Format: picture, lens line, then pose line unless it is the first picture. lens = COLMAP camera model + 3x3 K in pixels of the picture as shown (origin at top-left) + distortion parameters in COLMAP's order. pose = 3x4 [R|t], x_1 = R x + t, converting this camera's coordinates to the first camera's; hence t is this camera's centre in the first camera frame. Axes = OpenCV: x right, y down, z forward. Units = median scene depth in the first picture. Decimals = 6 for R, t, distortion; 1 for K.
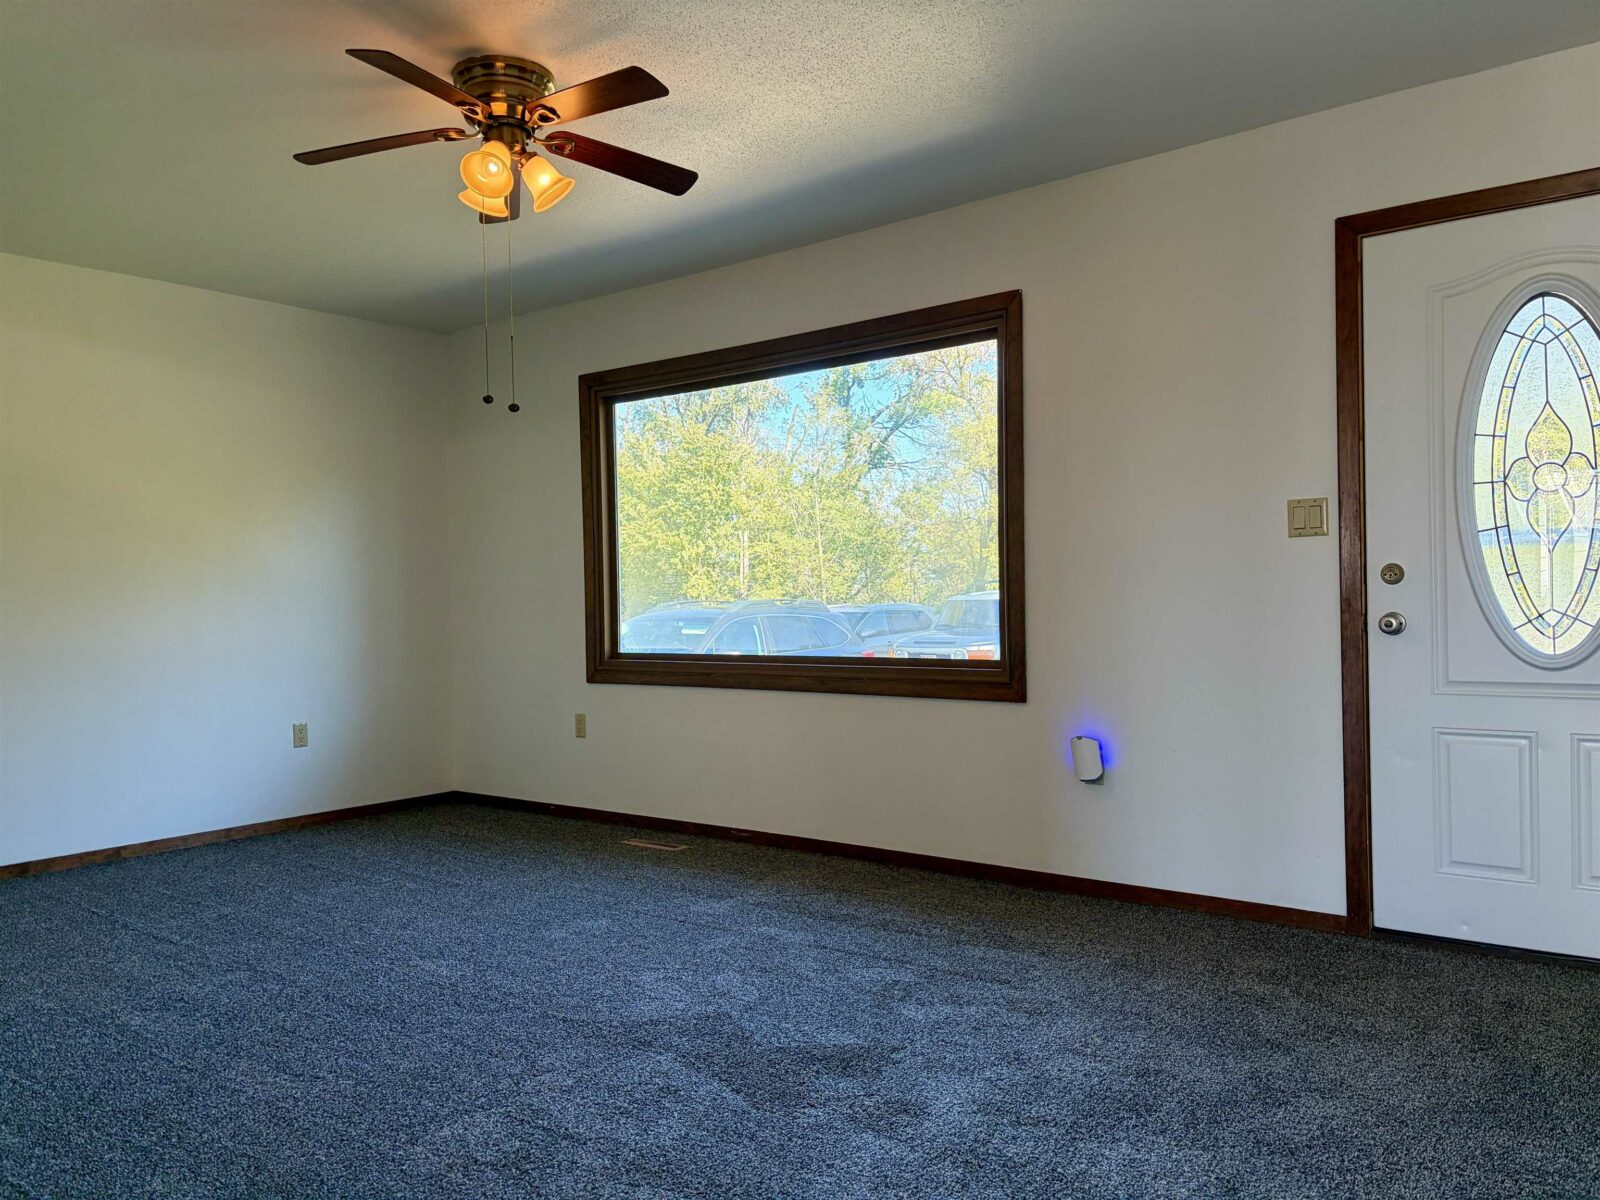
lens RADIAL K [[1211.0, 0, 804.6], [0, 1211.0, 605.6], [0, 0, 1]] dist [0.079321, -0.094171]
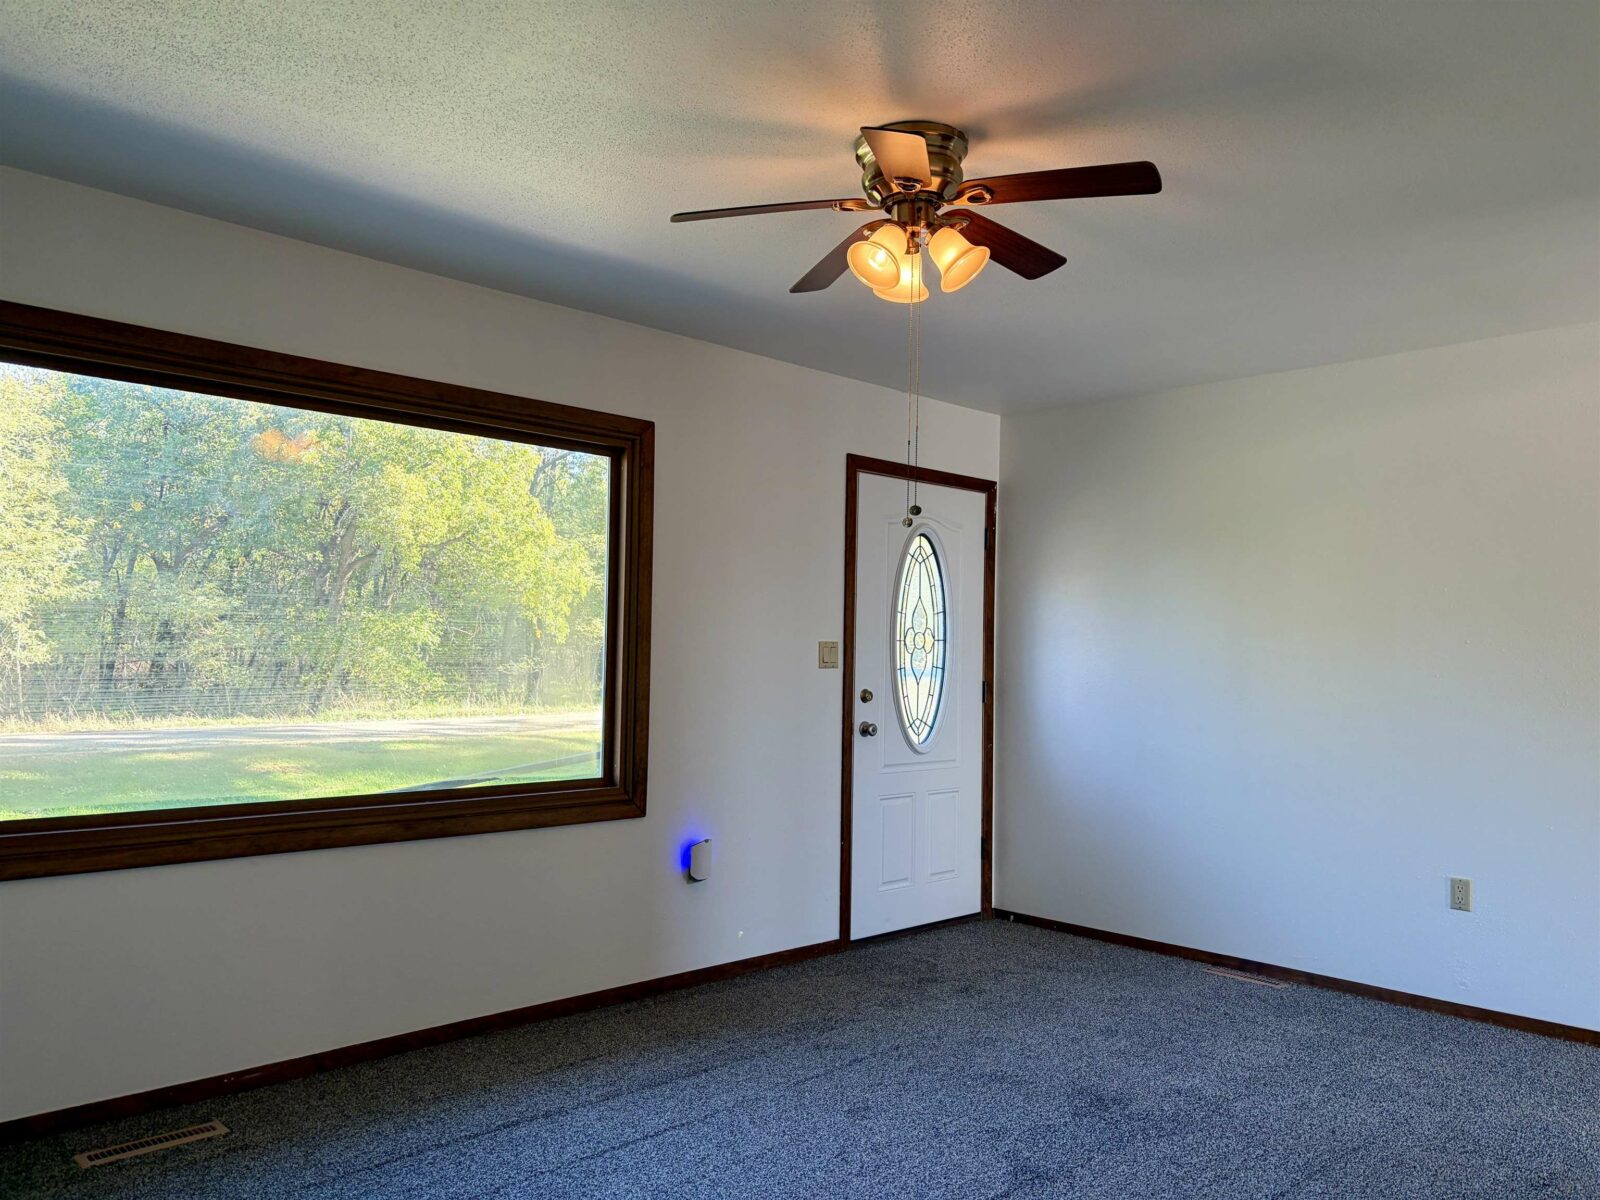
lens RADIAL K [[1211.0, 0, 804.6], [0, 1211.0, 605.6], [0, 0, 1]] dist [0.079321, -0.094171]
pose [[0.101834, 0.078887, 0.991669, -0.979917], [0.006071, 0.996783, -0.079917, -0.017193], [-0.994783, 0.014159, 0.101027, 0.890920]]
